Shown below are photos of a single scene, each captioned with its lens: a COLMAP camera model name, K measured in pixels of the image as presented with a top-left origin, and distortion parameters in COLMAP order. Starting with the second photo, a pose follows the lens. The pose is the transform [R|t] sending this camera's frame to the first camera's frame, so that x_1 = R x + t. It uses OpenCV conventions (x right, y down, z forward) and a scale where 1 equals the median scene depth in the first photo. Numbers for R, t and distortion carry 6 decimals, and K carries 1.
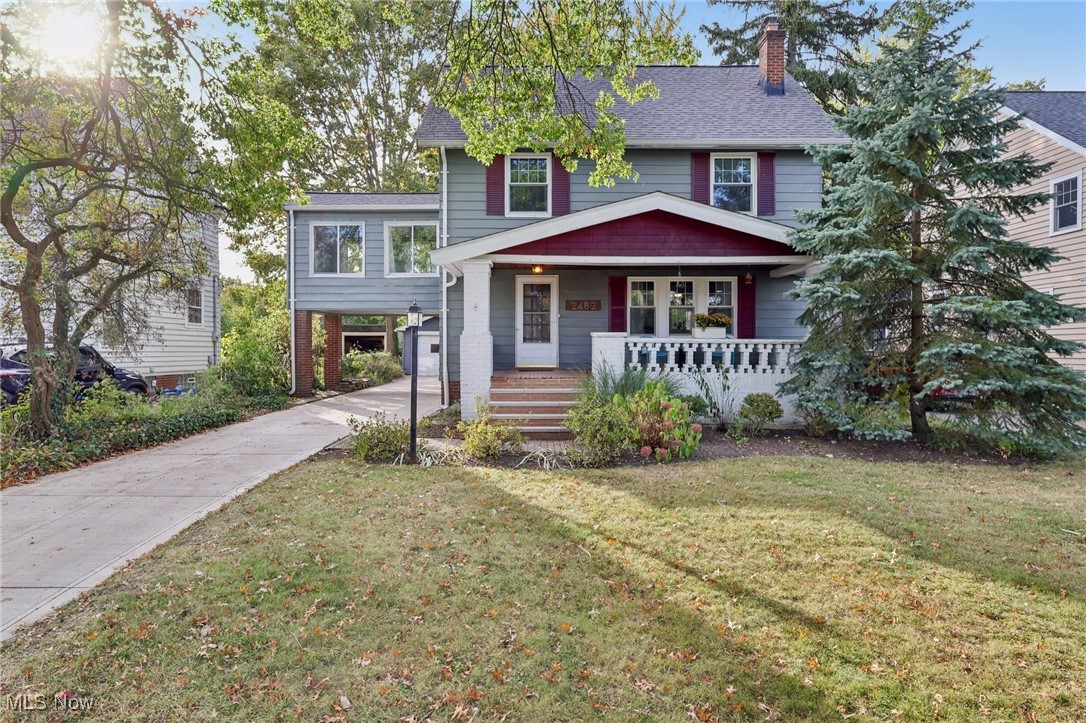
lens RADIAL K [[653.1, 0, 541.4], [0, 653.1, 358.9], [0, 0, 1]] dist [-0.001571, -0.000100]
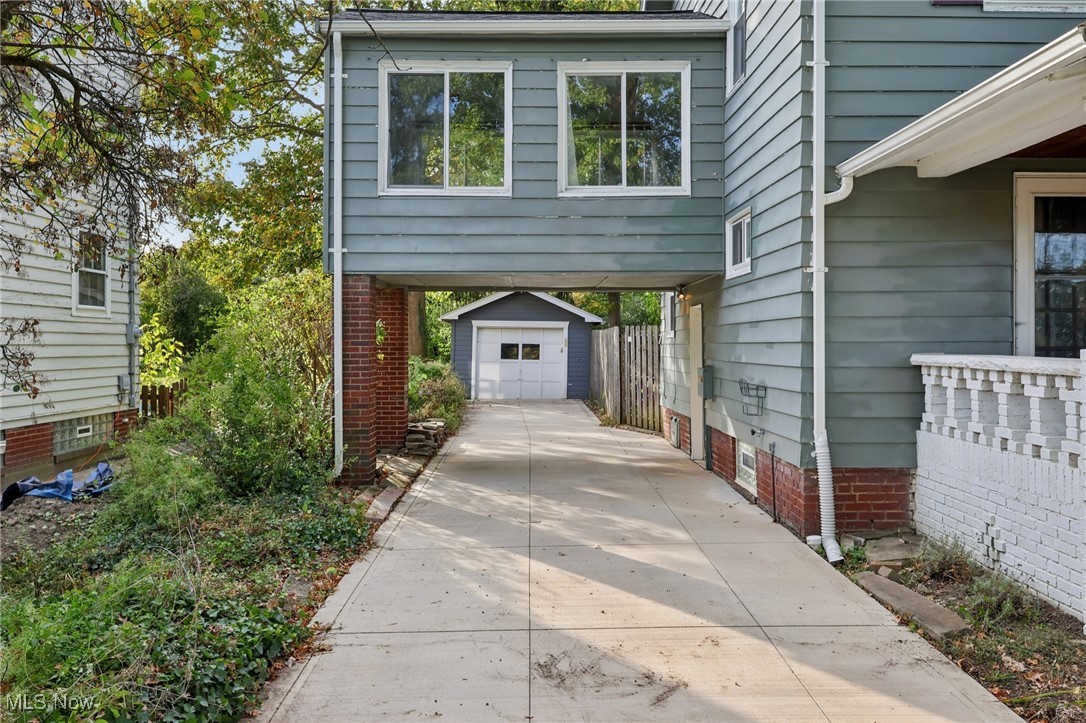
lens RADIAL K [[889.1, 0, 523.4], [0, 889.1, 330.5], [0, 0, 1]] dist [-0.005513, -0.000369]
pose [[0.999971, 0.000233, -0.007573, -0.241124], [-0.000424, 0.999682, -0.025215, -0.023749], [0.007565, 0.025217, 0.999653, 0.409845]]
